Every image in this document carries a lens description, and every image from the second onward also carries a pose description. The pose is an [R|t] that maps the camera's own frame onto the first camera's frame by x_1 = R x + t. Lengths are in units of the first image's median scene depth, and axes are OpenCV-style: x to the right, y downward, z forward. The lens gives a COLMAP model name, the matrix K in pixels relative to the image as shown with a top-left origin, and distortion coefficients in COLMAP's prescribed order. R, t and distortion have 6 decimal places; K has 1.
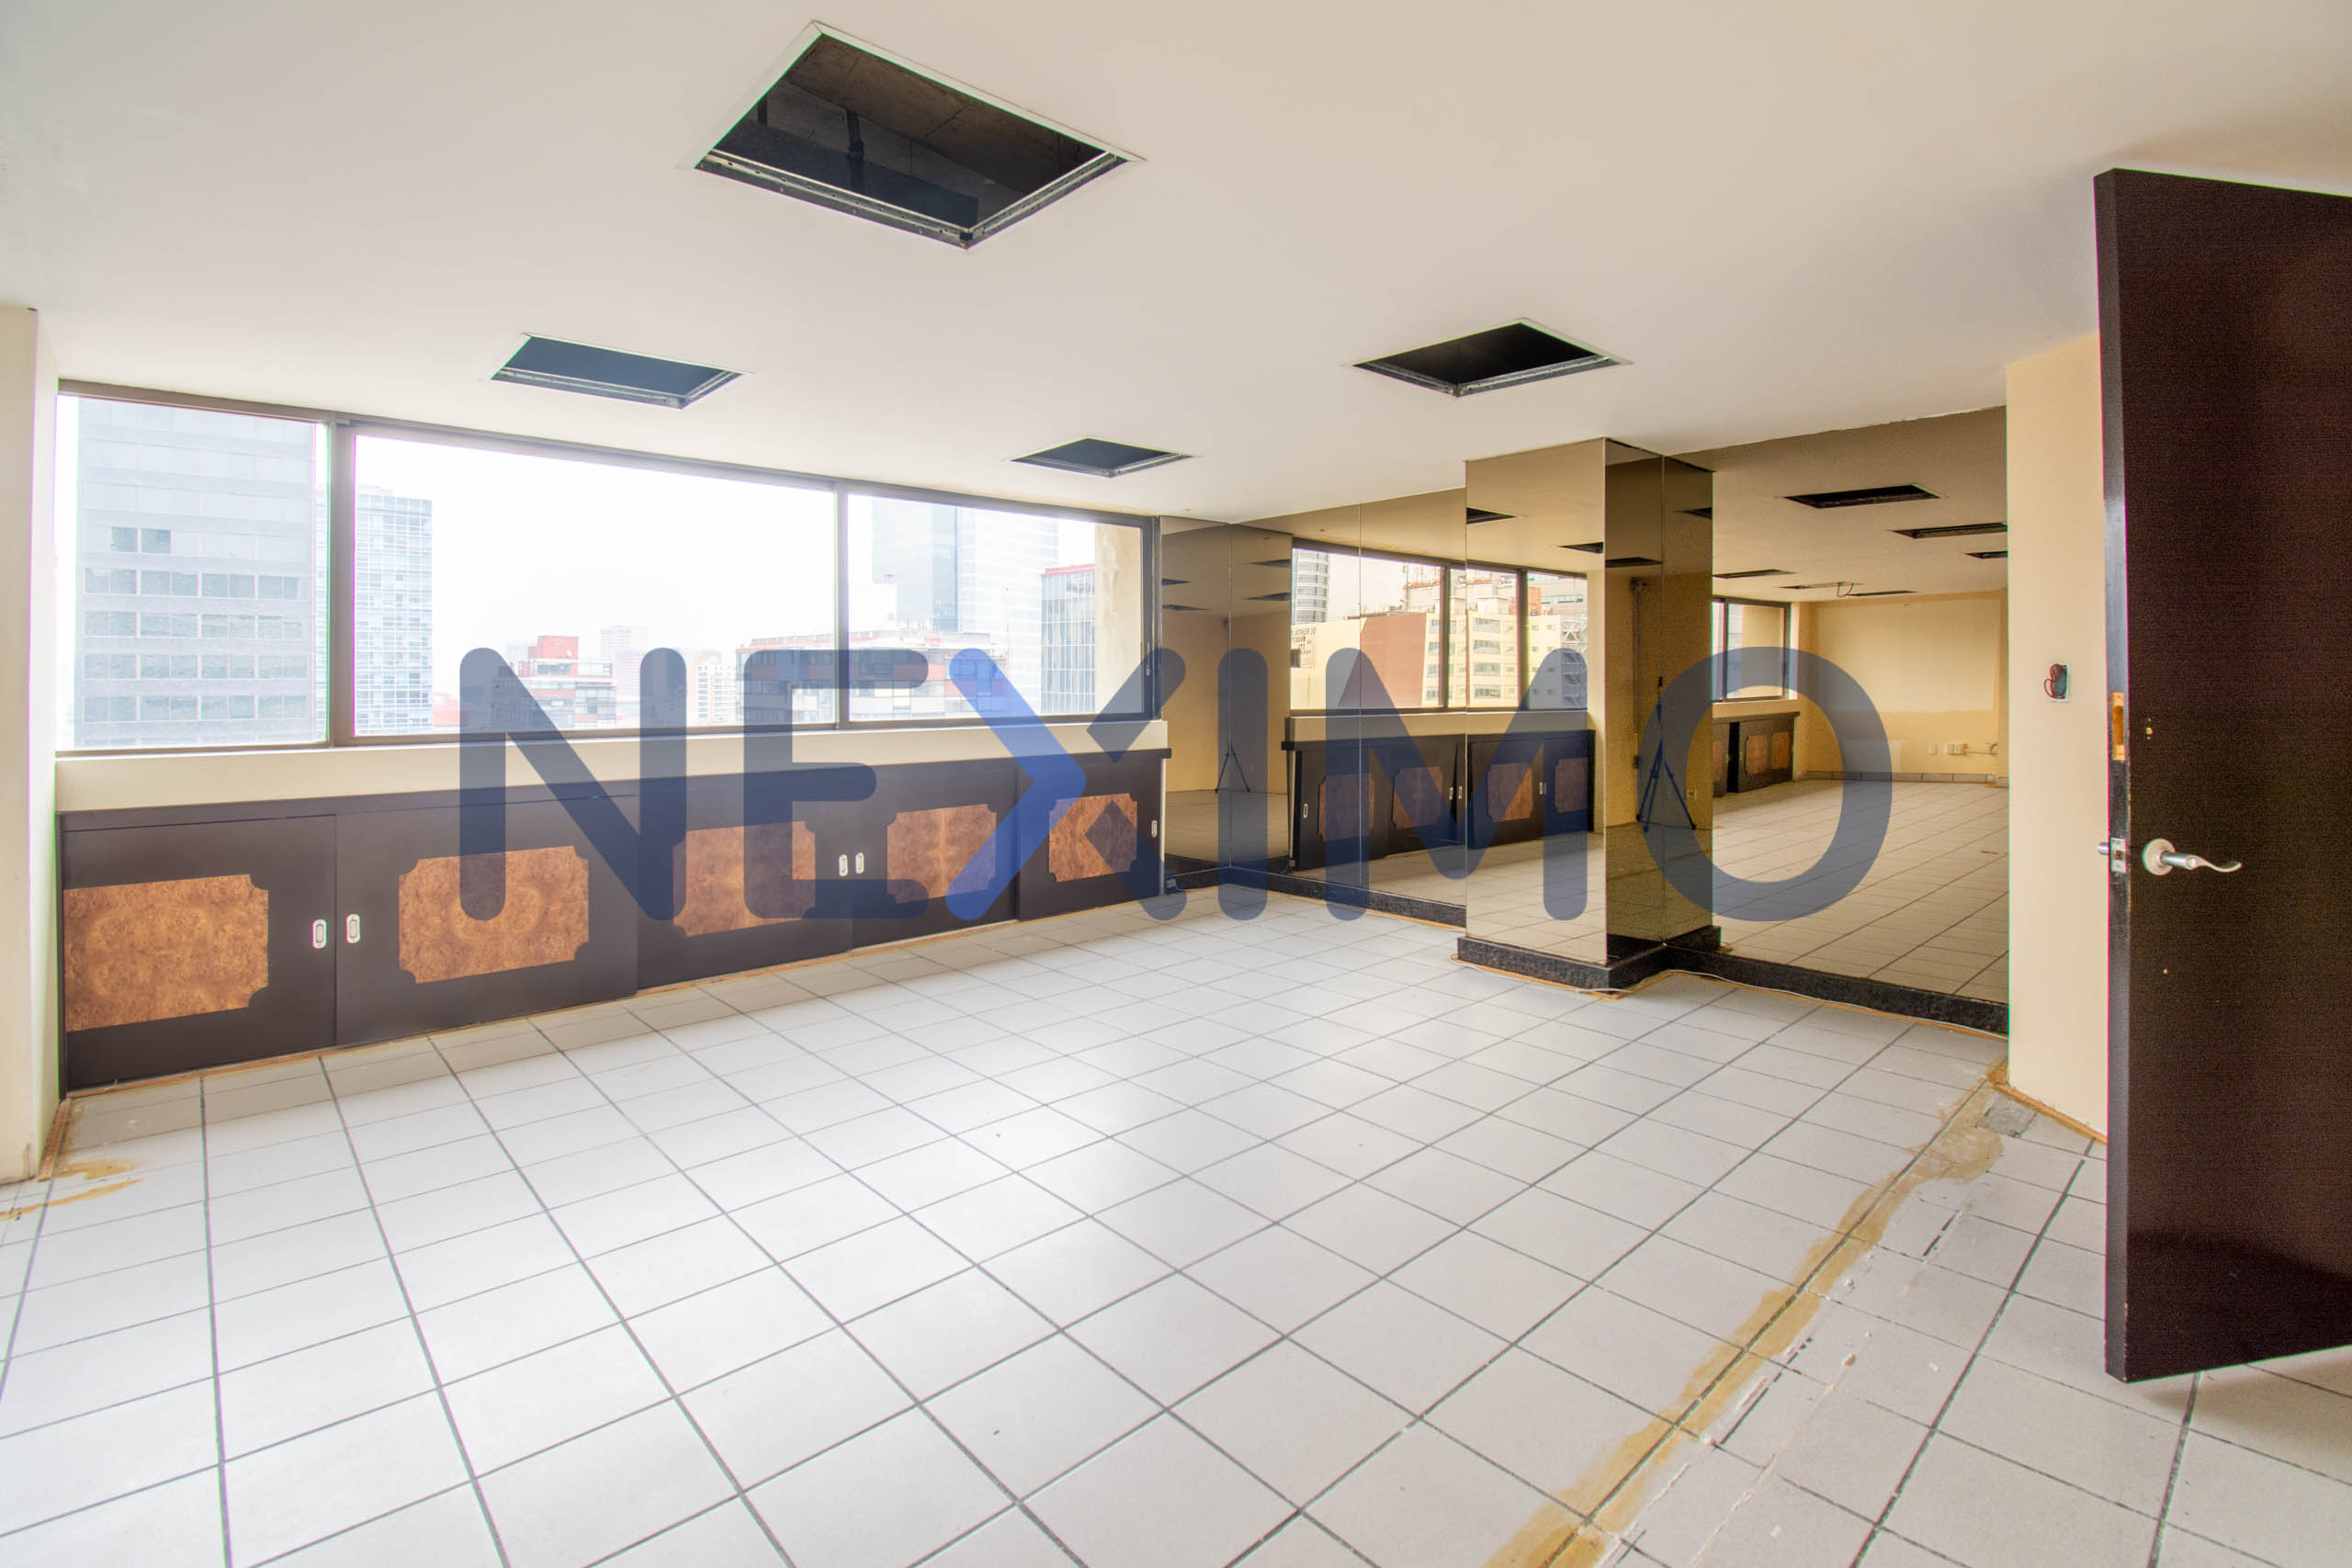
lens RADIAL K [[1131.5, 0, 1182.9], [0, 1131.5, 682.7], [0, 0, 1]] dist [0.001576, -0.027495]
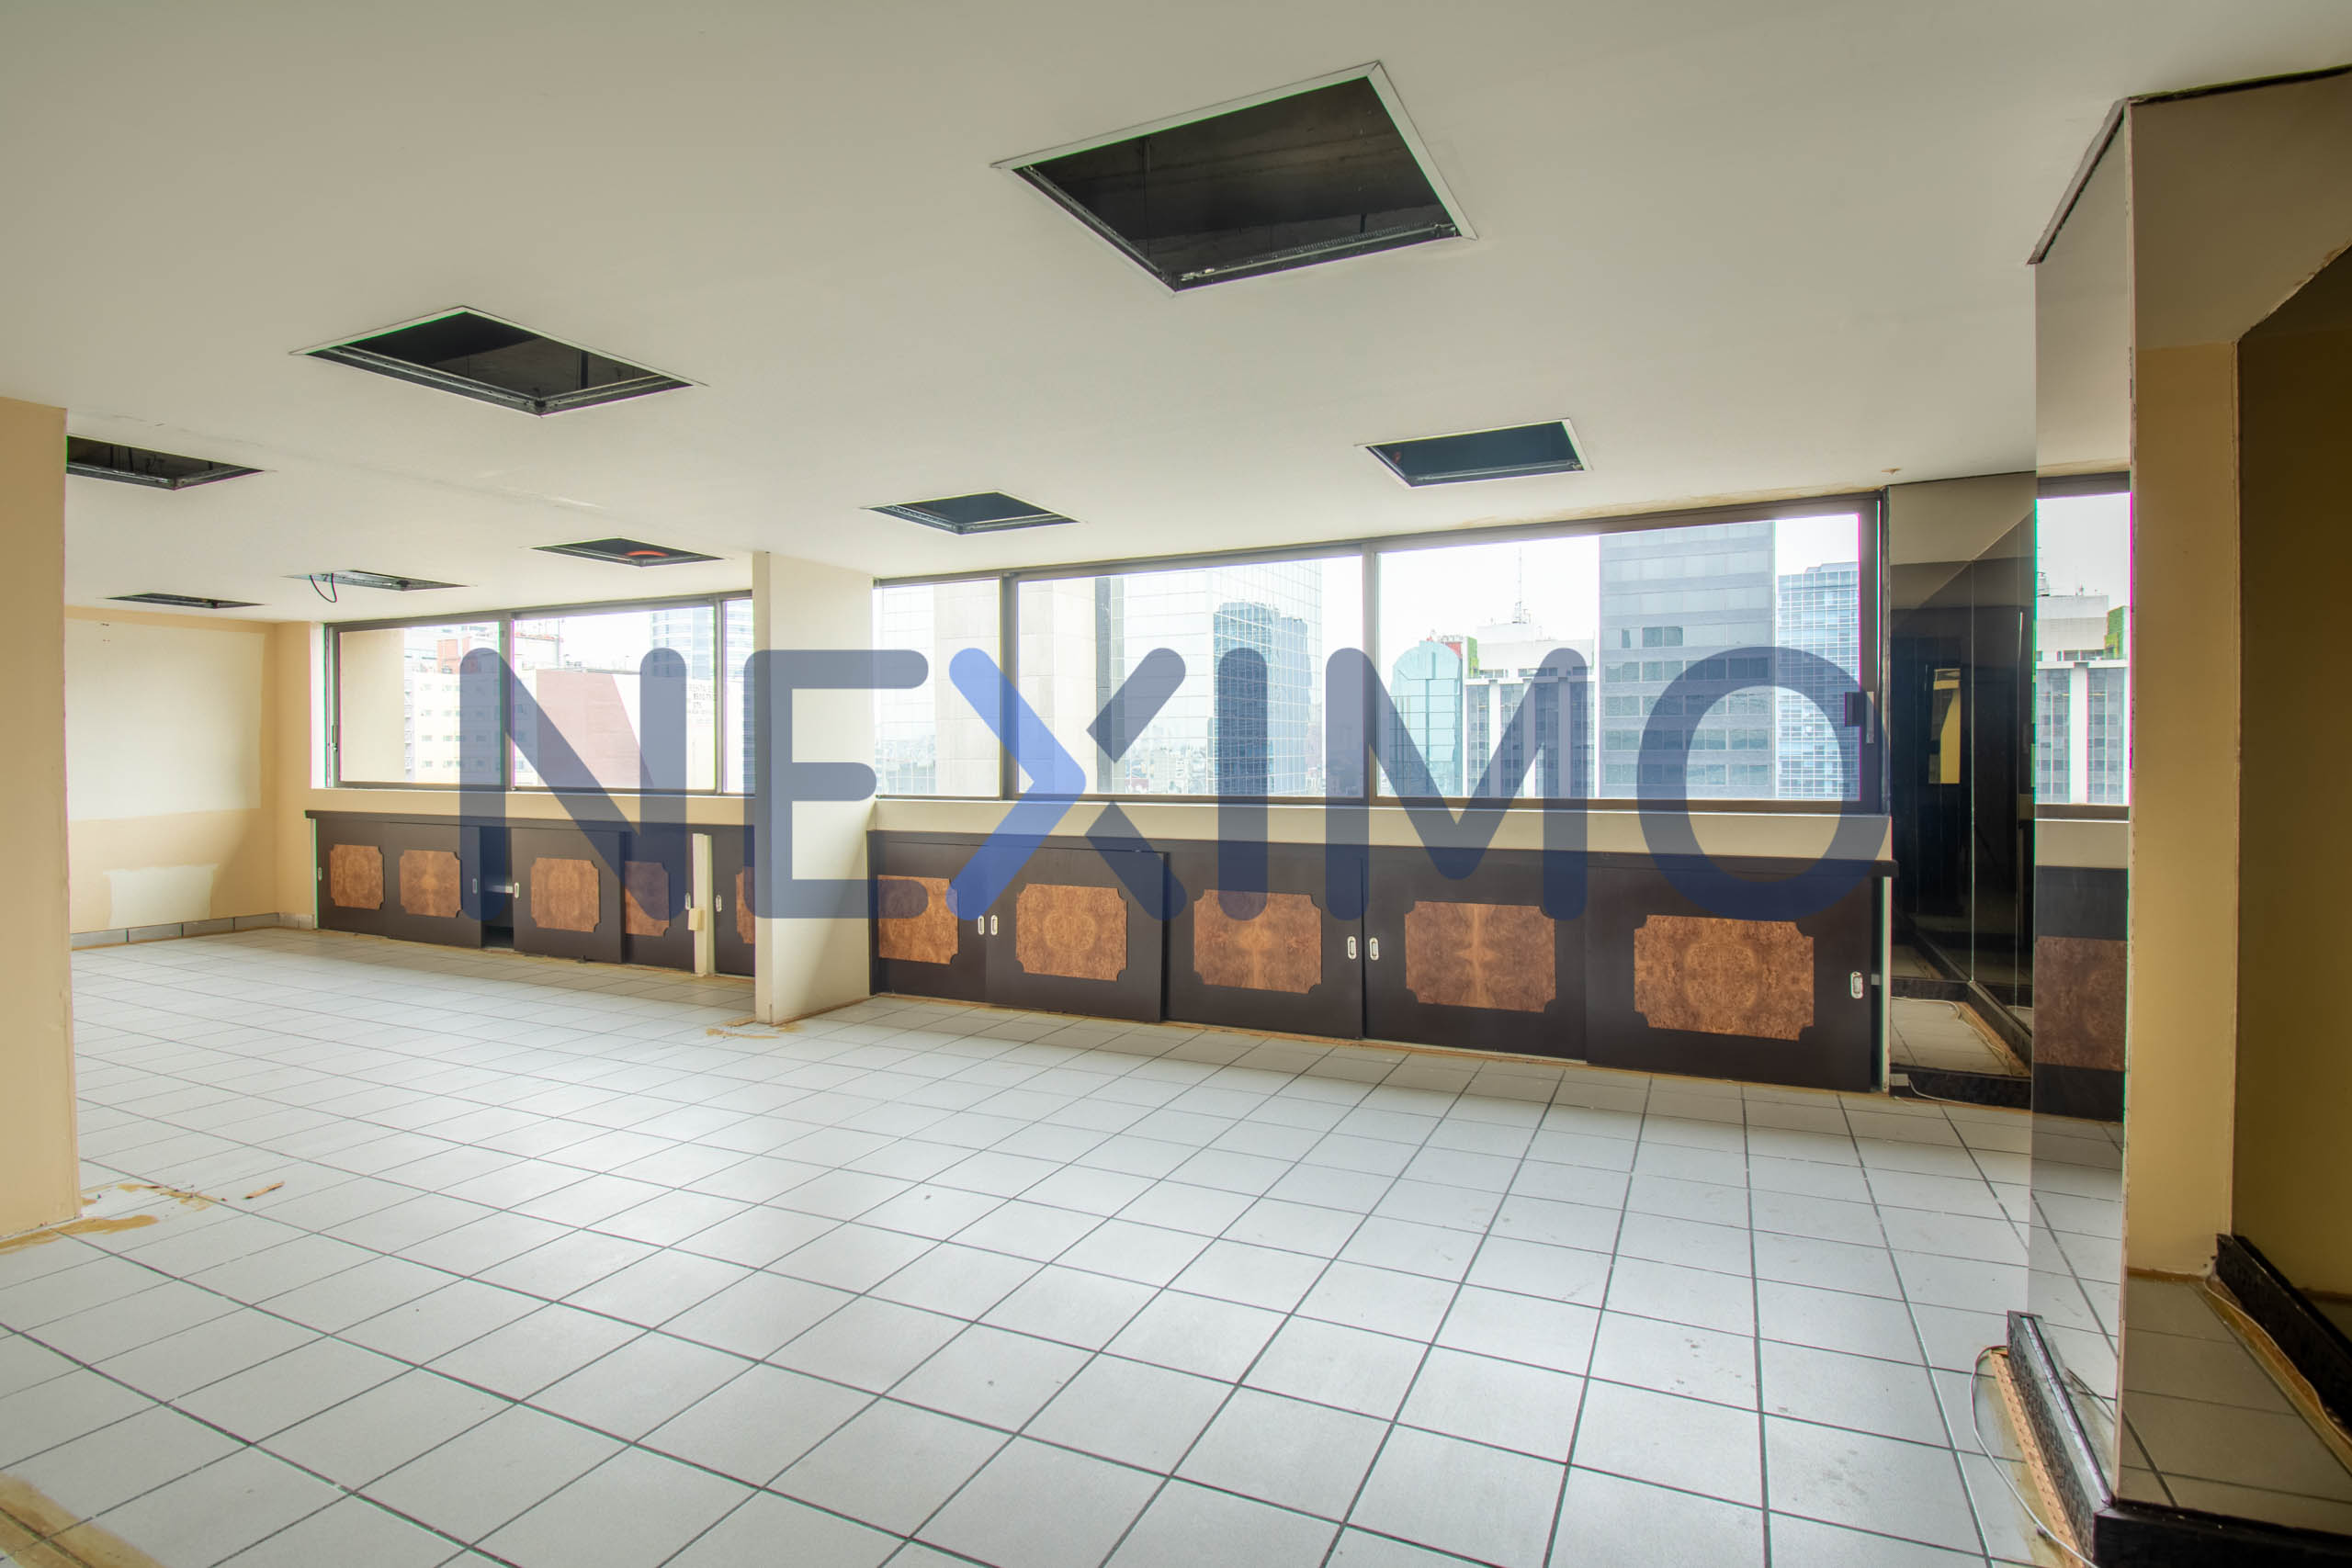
lens RADIAL K [[1124.9, 0, 1180.1], [0, 1124.9, 754.5], [0, 0, 1]] dist [-0.005015, -0.000227]
pose [[0.367798, 0.001218, -0.929905, 0.542184], [0.000434, 0.999999, 0.001481, -0.002466], [0.929905, -0.000949, 0.367797, 0.533072]]
